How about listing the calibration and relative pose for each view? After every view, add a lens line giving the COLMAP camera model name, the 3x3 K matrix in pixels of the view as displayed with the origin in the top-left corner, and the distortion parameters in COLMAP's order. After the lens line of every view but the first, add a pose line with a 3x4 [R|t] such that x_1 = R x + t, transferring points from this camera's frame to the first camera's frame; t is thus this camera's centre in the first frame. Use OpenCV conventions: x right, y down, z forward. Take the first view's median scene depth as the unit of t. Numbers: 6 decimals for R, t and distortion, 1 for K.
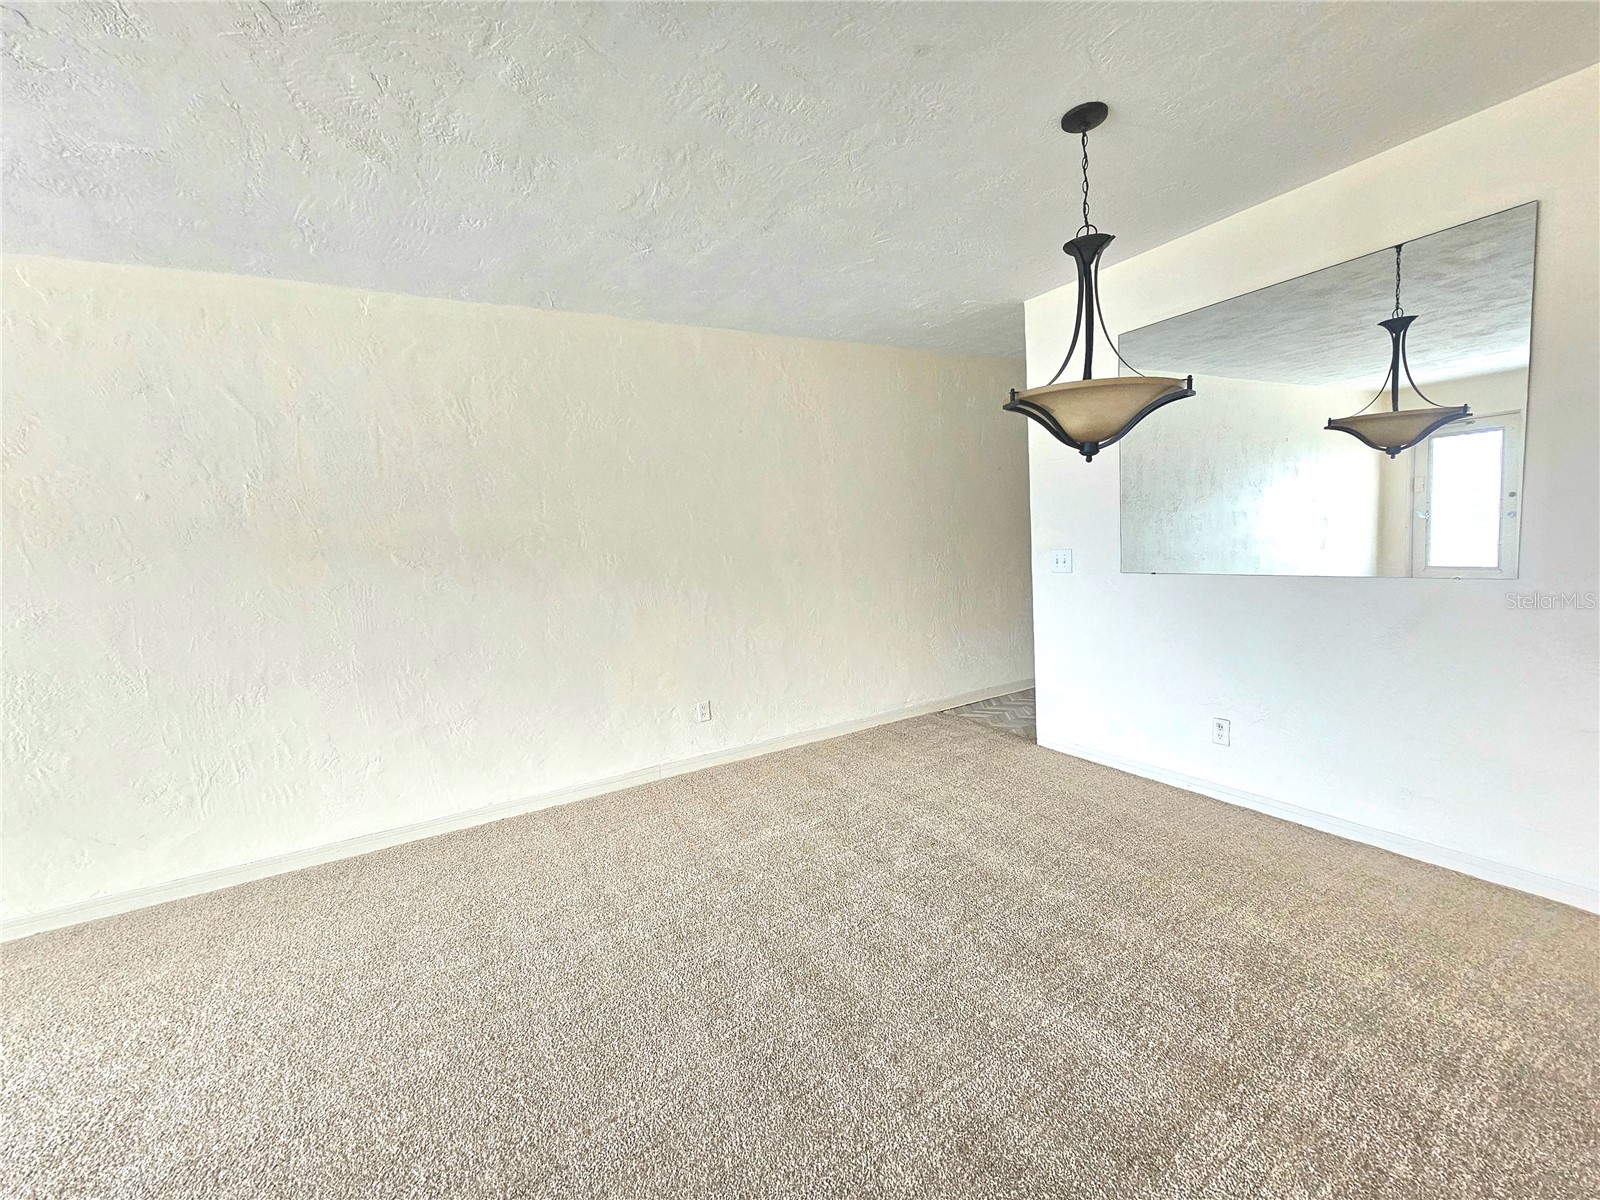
lens RADIAL K [[648.8, 0, 790.2], [0, 648.8, 605.3], [0, 0, 1]] dist [0.000064, 0.000128]
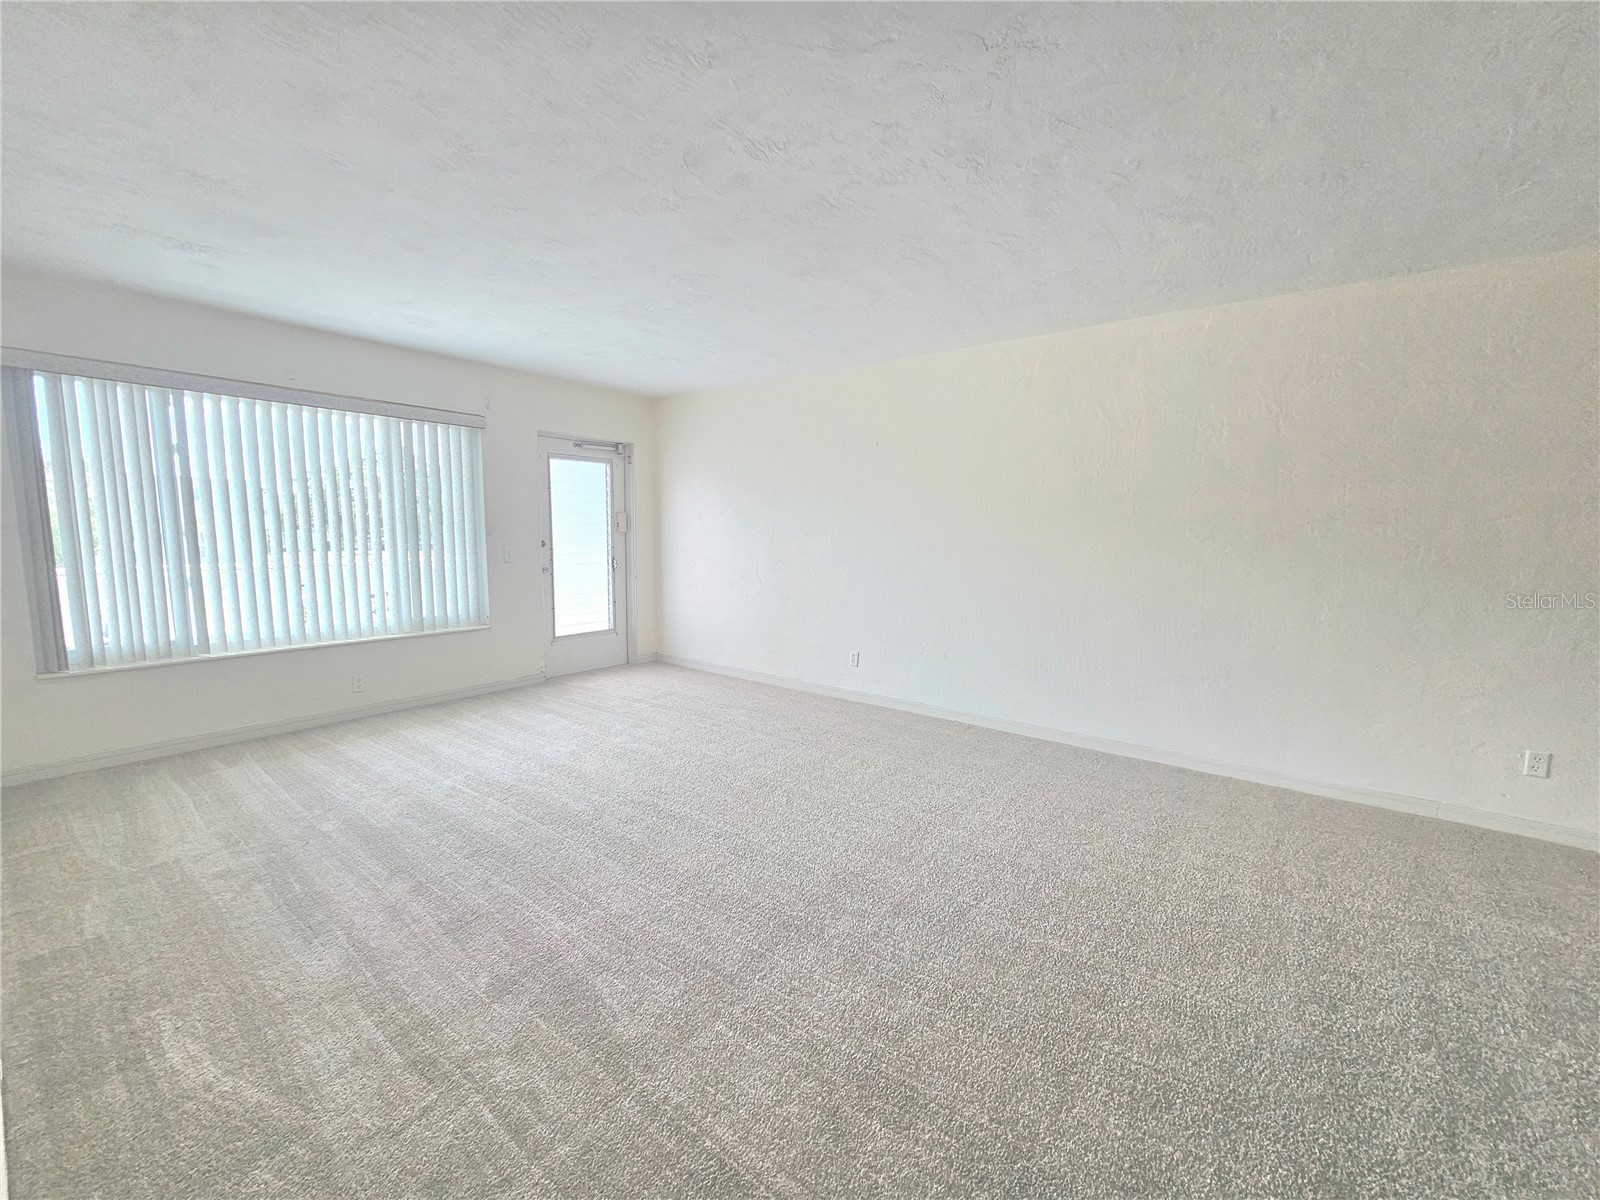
lens RADIAL K [[648.8, 0, 799.6], [0, 648.8, 601.4], [0, 0, 1]] dist [0.000064, 0.000128]
pose [[0.367020, 0.174316, -0.913734, 0.263123], [-0.133611, 0.981978, 0.133668, -0.010973], [0.920568, 0.073026, 0.383696, -0.120330]]
